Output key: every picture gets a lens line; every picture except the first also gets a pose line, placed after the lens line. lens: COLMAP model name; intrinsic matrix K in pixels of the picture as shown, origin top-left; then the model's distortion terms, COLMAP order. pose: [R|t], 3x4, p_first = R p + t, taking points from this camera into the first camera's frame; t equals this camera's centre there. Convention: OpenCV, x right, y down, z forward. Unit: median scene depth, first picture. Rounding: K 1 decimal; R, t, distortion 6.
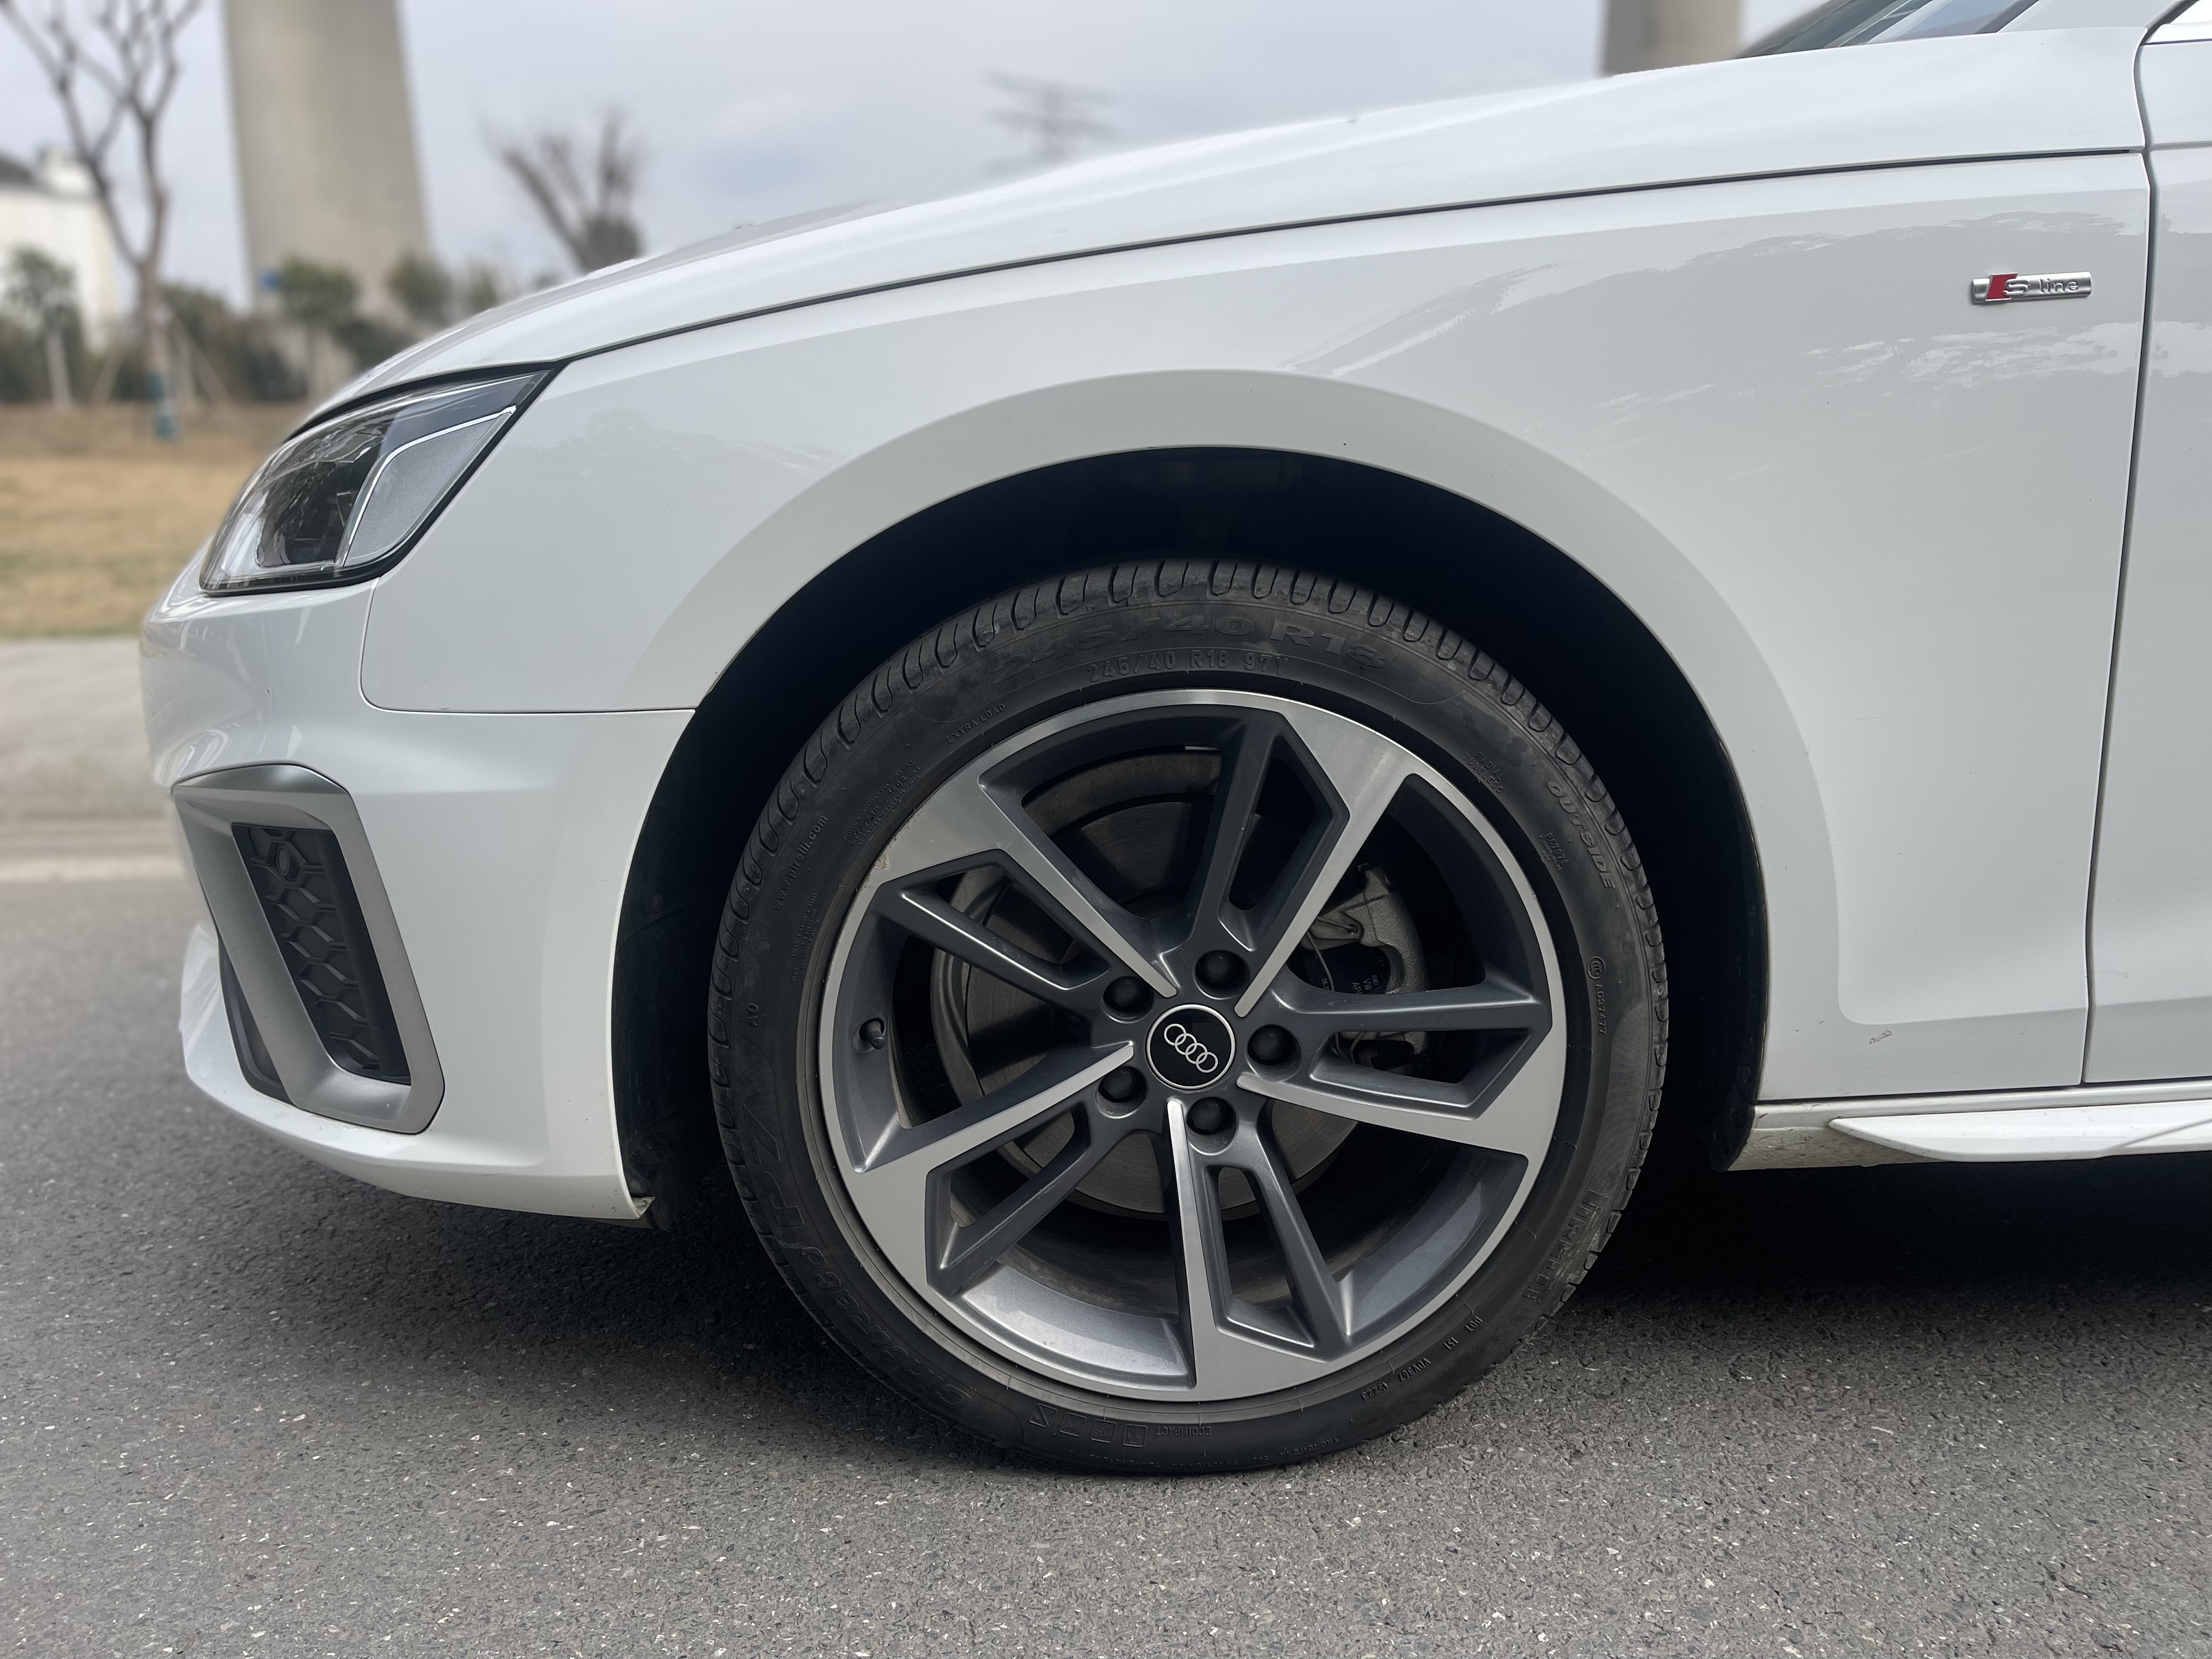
lens RADIAL K [[1689.6, 0, 1106.6], [0, 1689.6, 826.9], [0, 0, 1]] dist [0.012207, 0.000783]
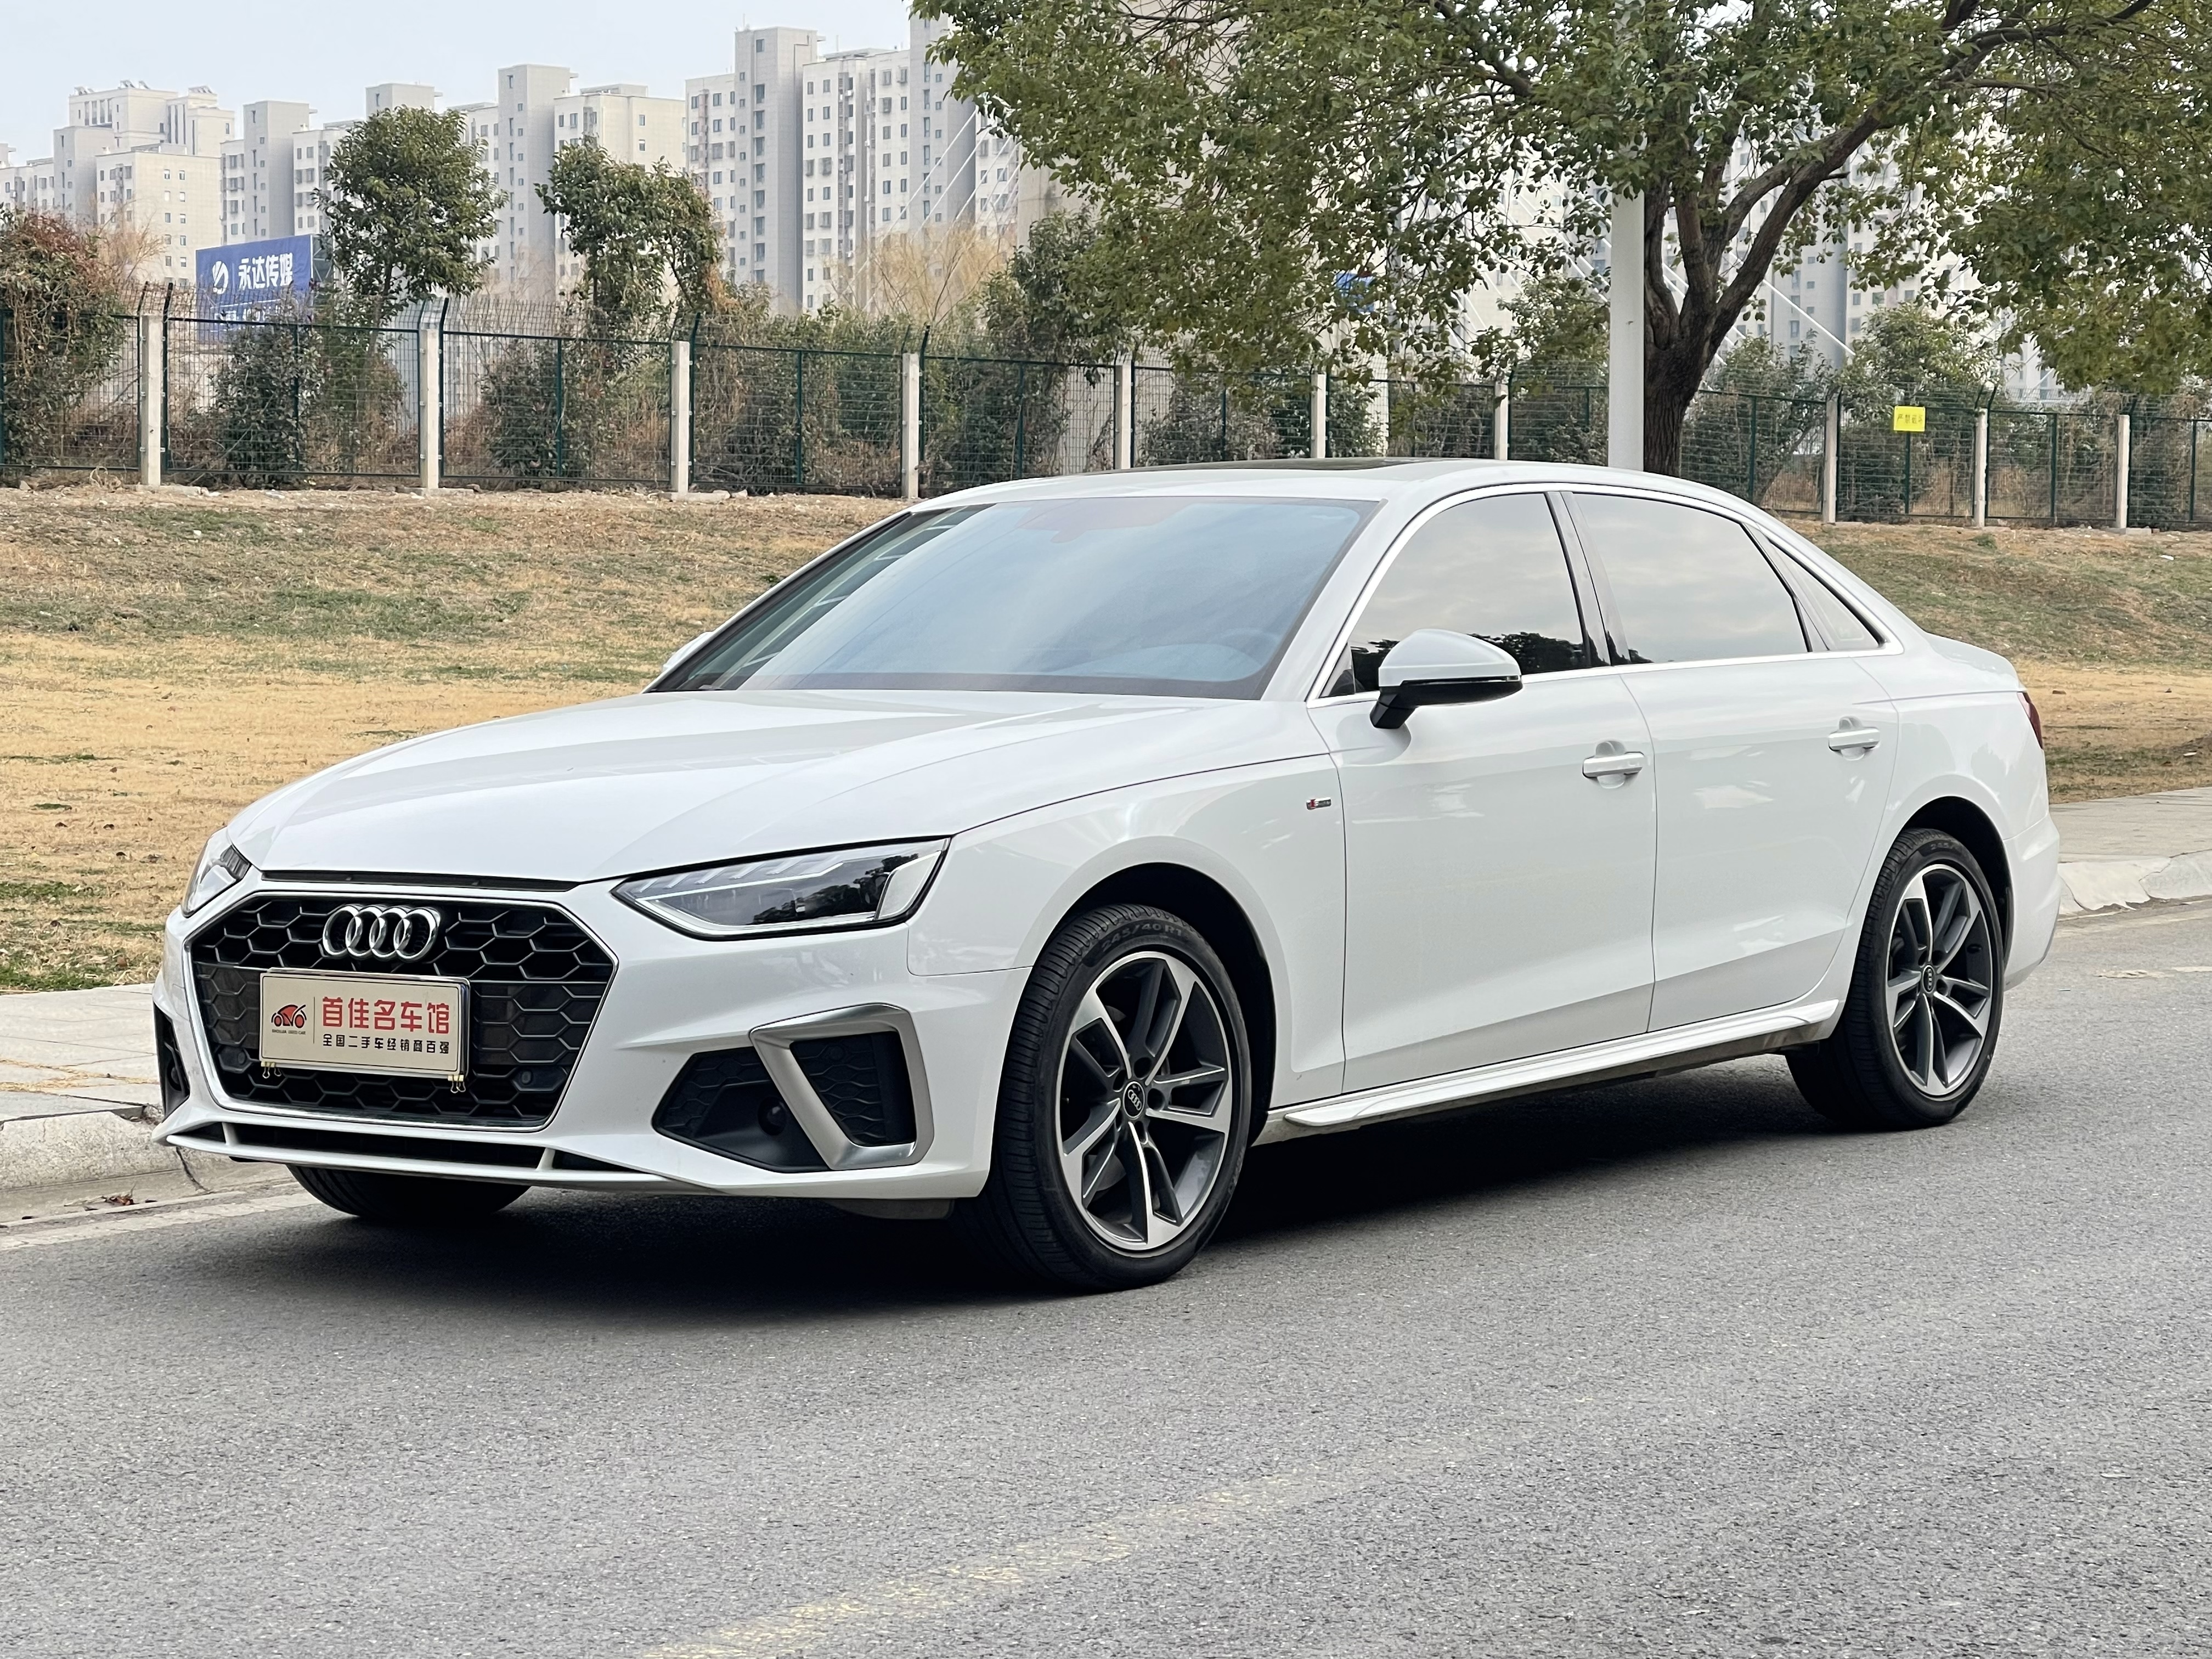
lens RADIAL K [[4775.7, 0, 1106.0], [0, 4775.7, 830.3], [0, 0, 1]] dist [-0.016803, 0.000000]
pose [[0.615470, -0.016527, 0.787987, -5.461376], [0.192020, 0.972799, -0.129577, 0.643852], [-0.764412, 0.231060, 0.601902, -3.252807]]
